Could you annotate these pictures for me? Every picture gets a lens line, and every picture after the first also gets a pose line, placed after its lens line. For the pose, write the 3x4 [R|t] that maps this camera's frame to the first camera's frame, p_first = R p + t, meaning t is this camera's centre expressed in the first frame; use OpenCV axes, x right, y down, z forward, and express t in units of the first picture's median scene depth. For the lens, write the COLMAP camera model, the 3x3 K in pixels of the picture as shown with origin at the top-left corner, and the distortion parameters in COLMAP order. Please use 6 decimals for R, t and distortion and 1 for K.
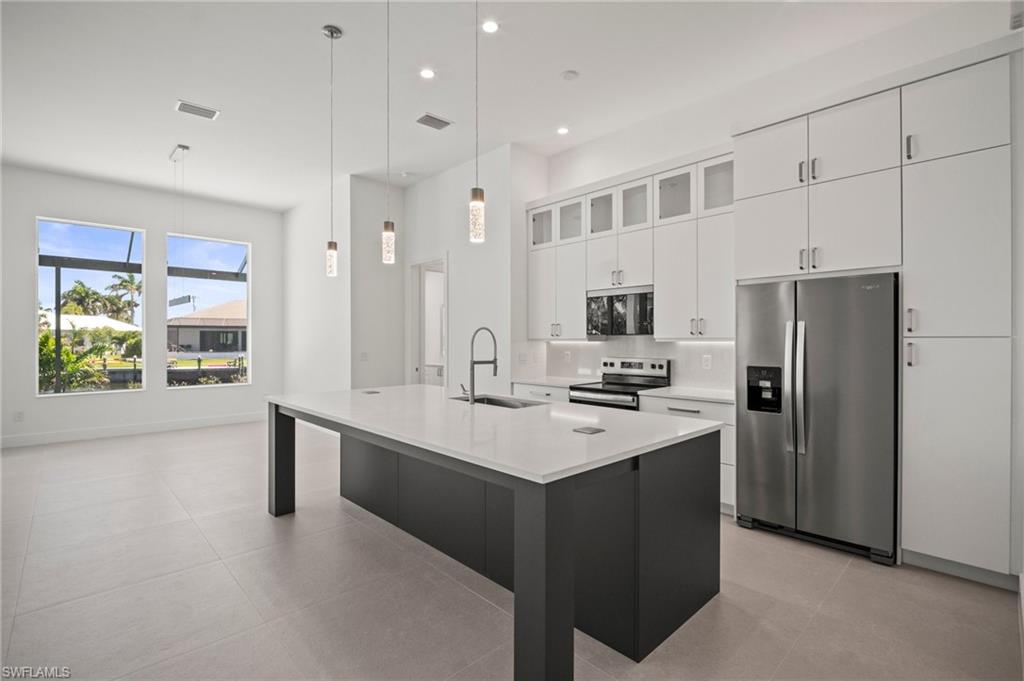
lens RADIAL K [[472.7, 0, 512.0], [0, 472.7, 340.5], [0, 0, 1]] dist [-0.001531, -0.000369]
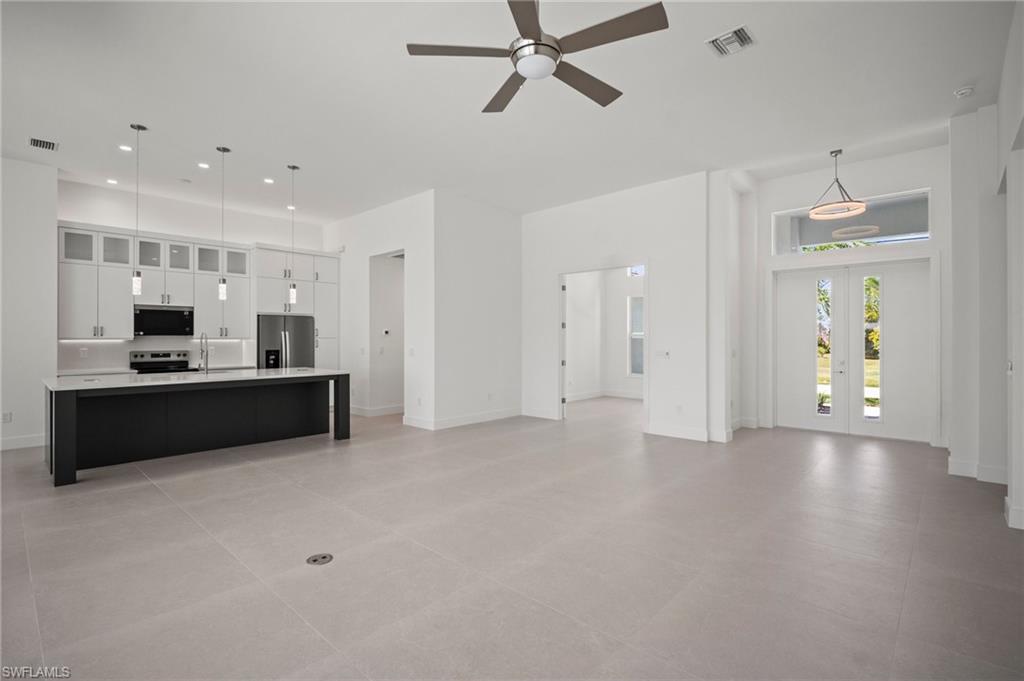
lens RADIAL K [[479.8, 0, 499.0], [0, 479.8, 336.2], [0, 0, 1]] dist [-0.004221, -0.001066]
pose [[-0.046405, 0.005579, 0.998907, -1.339909], [0.000255, 0.999984, -0.005573, -0.001052], [-0.998923, -0.000004, -0.046406, -0.026343]]
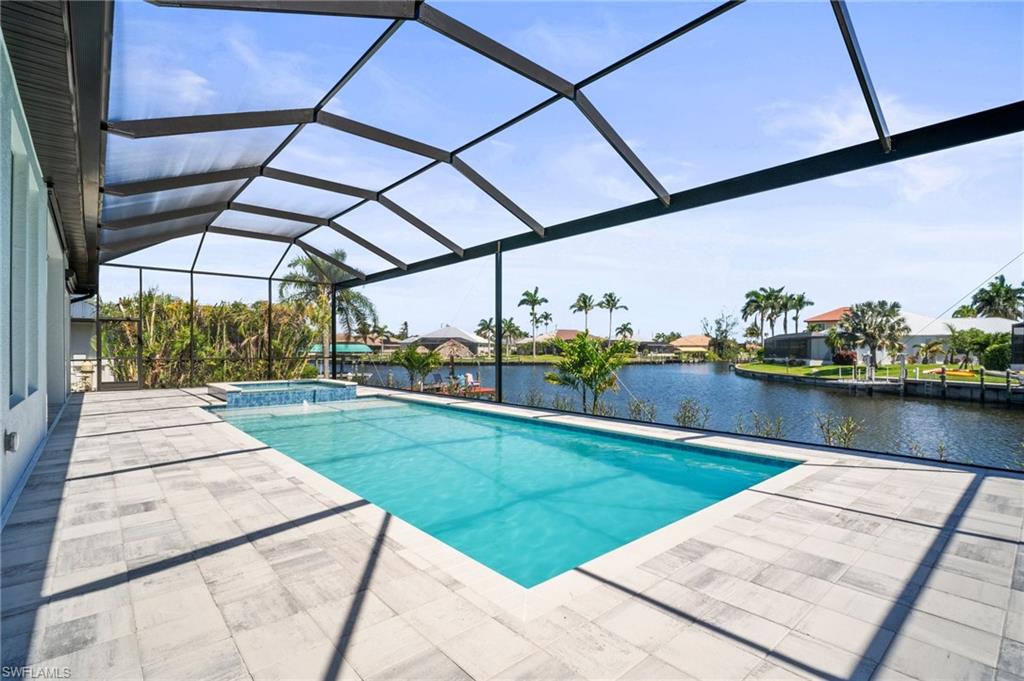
lens RADIAL K [[476.8, 0, 510.0], [0, 476.8, 342.2], [0, 0, 1]] dist [-0.006543, -0.000876]
pose [[-0.048513, -0.014069, -0.998723, -0.213183], [-0.001330, 0.999901, -0.014021, 0.048614], [0.998822, 0.000648, -0.048527, 2.635780]]
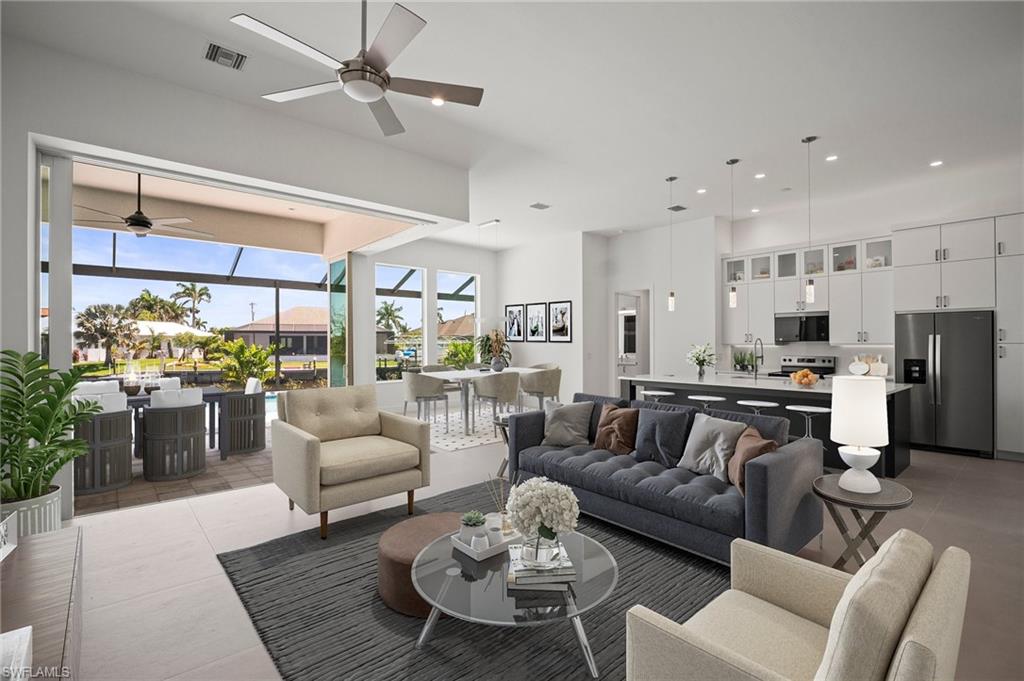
lens RADIAL K [[476.8, 0, 510.0], [0, 476.8, 342.2], [0, 0, 1]] dist [-0.006543, -0.000876]
pose [[0.998714, -0.002501, -0.050637, -0.651127], [0.002316, 0.999990, -0.003713, -0.005285], [0.050646, 0.003591, 0.998710, -0.636048]]
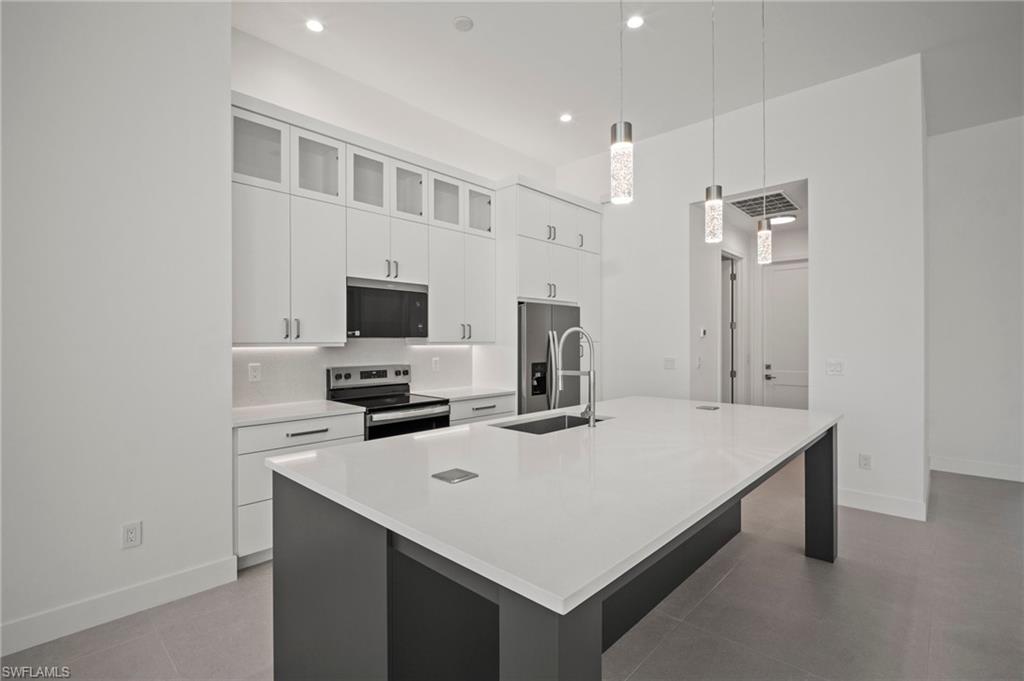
lens RADIAL K [[464.7, 0, 496.7], [0, 464.7, 342.4], [0, 0, 1]] dist [0.000178, -0.000154]
pose [[-0.038570, -0.000014, 0.999256, -0.570145], [0.001269, 0.999999, 0.000063, -0.003723], [-0.999255, 0.001271, -0.038570, 0.805981]]
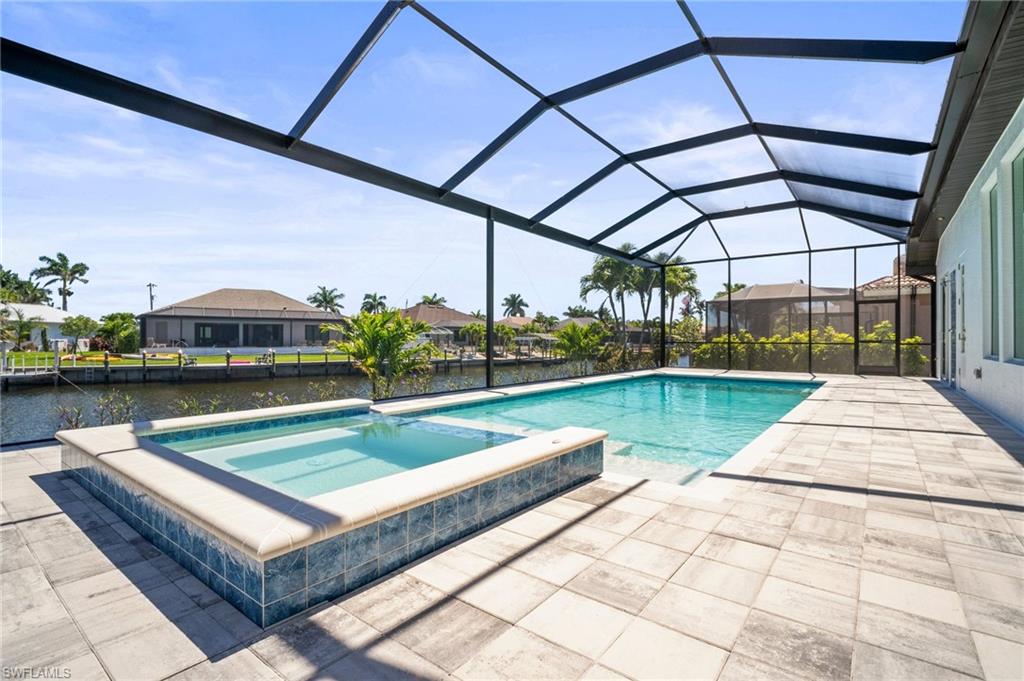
lens RADIAL K [[472.7, 0, 512.0], [0, 472.7, 340.5], [0, 0, 1]] dist [-0.001531, -0.000369]
pose [[0.987257, 0.001649, 0.159128, -2.563838], [-0.002204, 0.999992, 0.003311, 0.086434], [-0.159121, -0.003619, 0.987252, 0.614713]]
